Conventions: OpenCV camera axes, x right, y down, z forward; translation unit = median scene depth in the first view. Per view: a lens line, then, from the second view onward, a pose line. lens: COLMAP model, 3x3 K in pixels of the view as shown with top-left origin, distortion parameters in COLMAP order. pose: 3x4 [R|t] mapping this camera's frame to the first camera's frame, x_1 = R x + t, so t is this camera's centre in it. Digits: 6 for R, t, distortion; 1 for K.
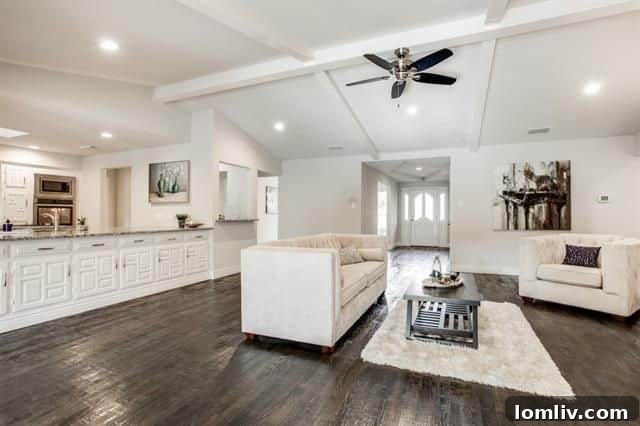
lens RADIAL K [[321.4, 0, 321.3], [0, 321.4, 213.7], [0, 0, 1]] dist [-0.017583, 0.001593]
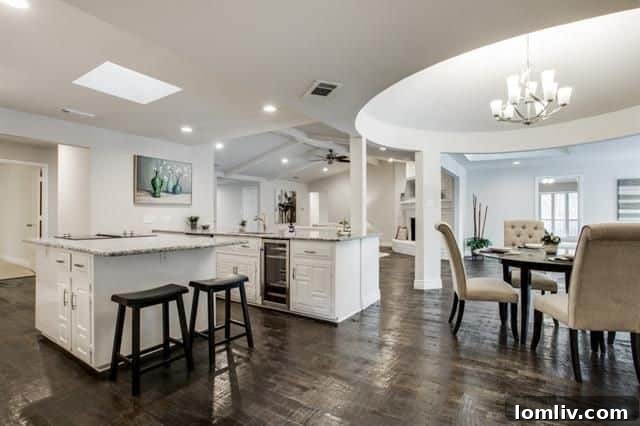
lens RADIAL K [[321.4, 0, 321.6], [0, 321.4, 212.3], [0, 0, 1]] dist [-0.017583, 0.001593]
pose [[0.155297, 0.004945, 0.987855, -1.348159], [-0.012936, 0.999912, -0.002972, -0.013417], [-0.987783, -0.012317, 0.155348, 0.423846]]
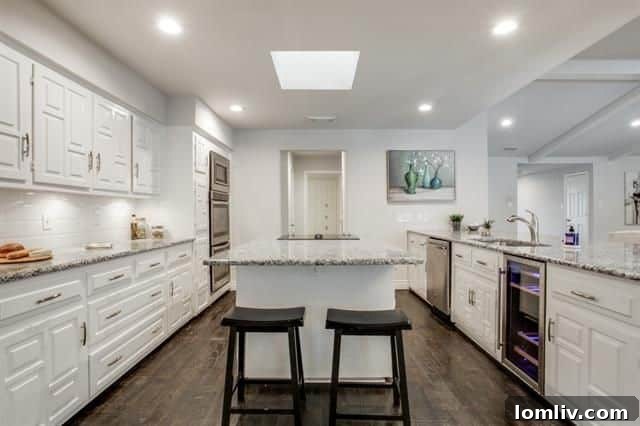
lens RADIAL K [[321.4, 0, 323.2], [0, 321.4, 212.3], [0, 0, 1]] dist [-0.017583, 0.001593]
pose [[0.904884, -0.008866, 0.425565, -1.072354], [0.003898, 0.999914, 0.012544, -0.016584], [-0.425640, -0.009692, 0.904841, 0.383233]]
